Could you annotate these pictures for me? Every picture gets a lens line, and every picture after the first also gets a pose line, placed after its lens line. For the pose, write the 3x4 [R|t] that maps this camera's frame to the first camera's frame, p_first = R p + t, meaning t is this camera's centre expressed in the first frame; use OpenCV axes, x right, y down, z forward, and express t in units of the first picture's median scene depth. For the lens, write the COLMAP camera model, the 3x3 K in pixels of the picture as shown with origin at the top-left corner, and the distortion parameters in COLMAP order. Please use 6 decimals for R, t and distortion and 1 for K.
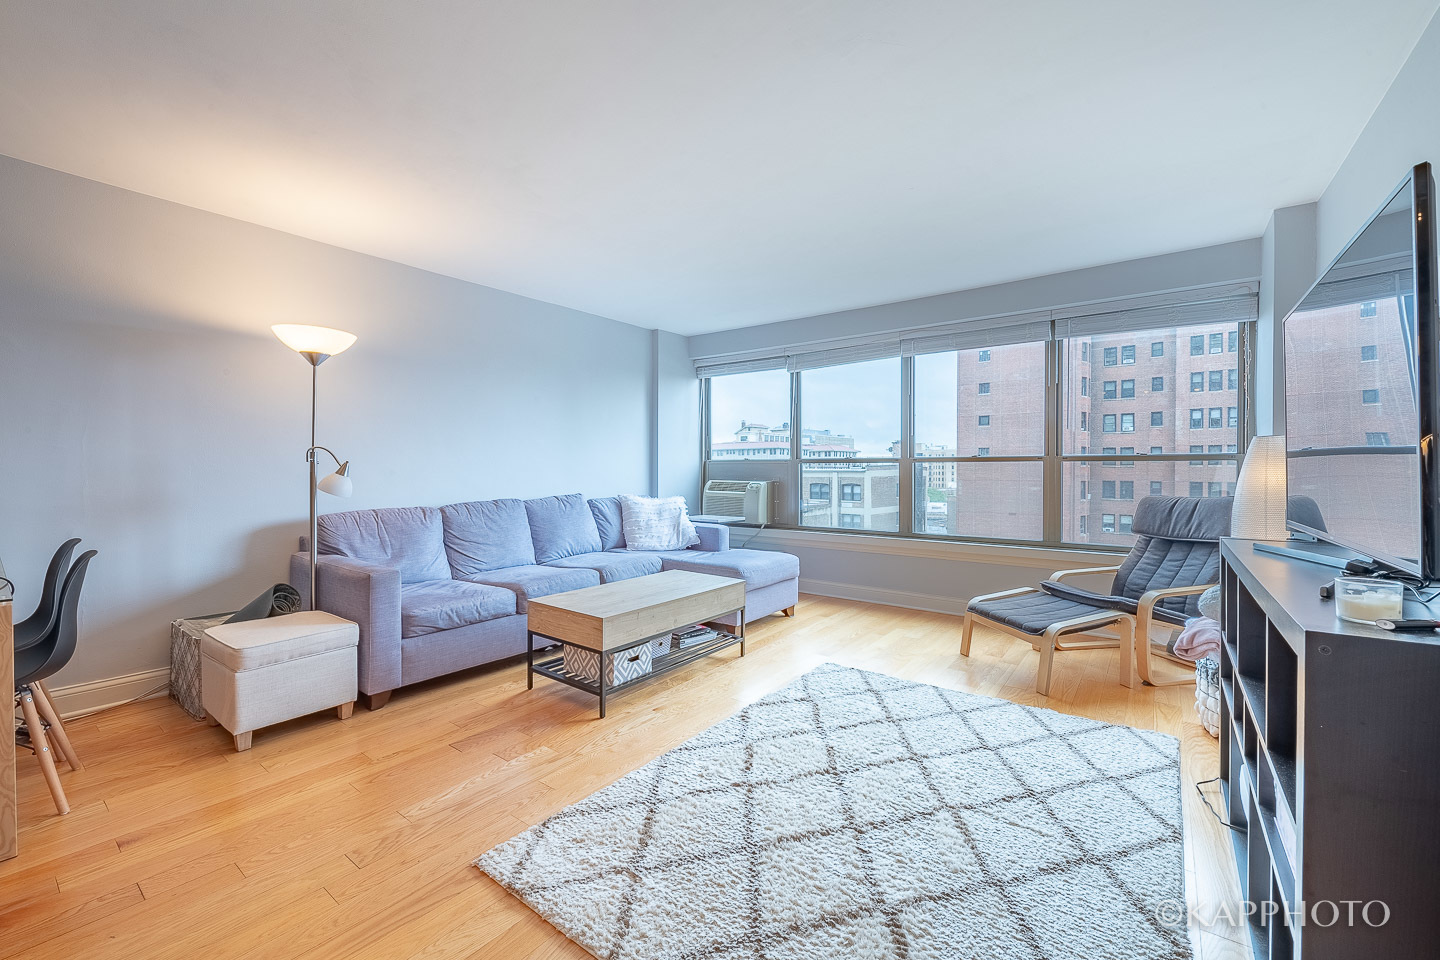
lens RADIAL K [[582.9, 0, 724.4], [0, 582.9, 464.9], [0, 0, 1]] dist [0.000259, -0.001803]
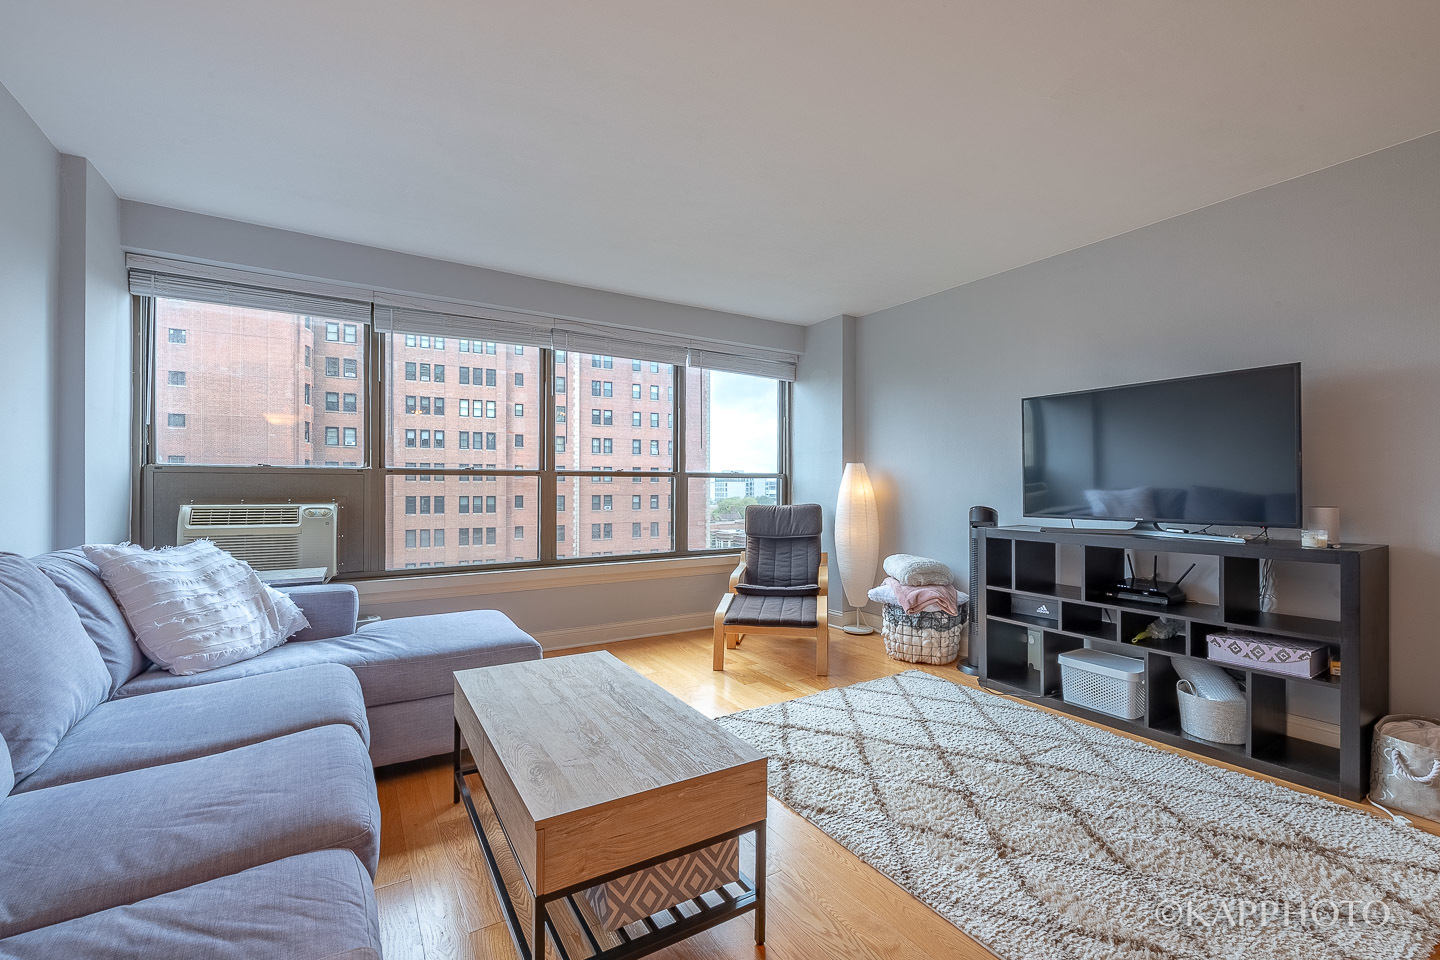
lens RADIAL K [[616.4, 0, 702.6], [0, 616.4, 477.5], [0, 0, 1]] dist [0.000981, -0.002082]
pose [[0.362248, 0.012348, 0.932000, -0.580461], [-0.008790, 0.999913, -0.009832, 0.006588], [-0.932040, -0.004631, 0.362325, 0.641038]]
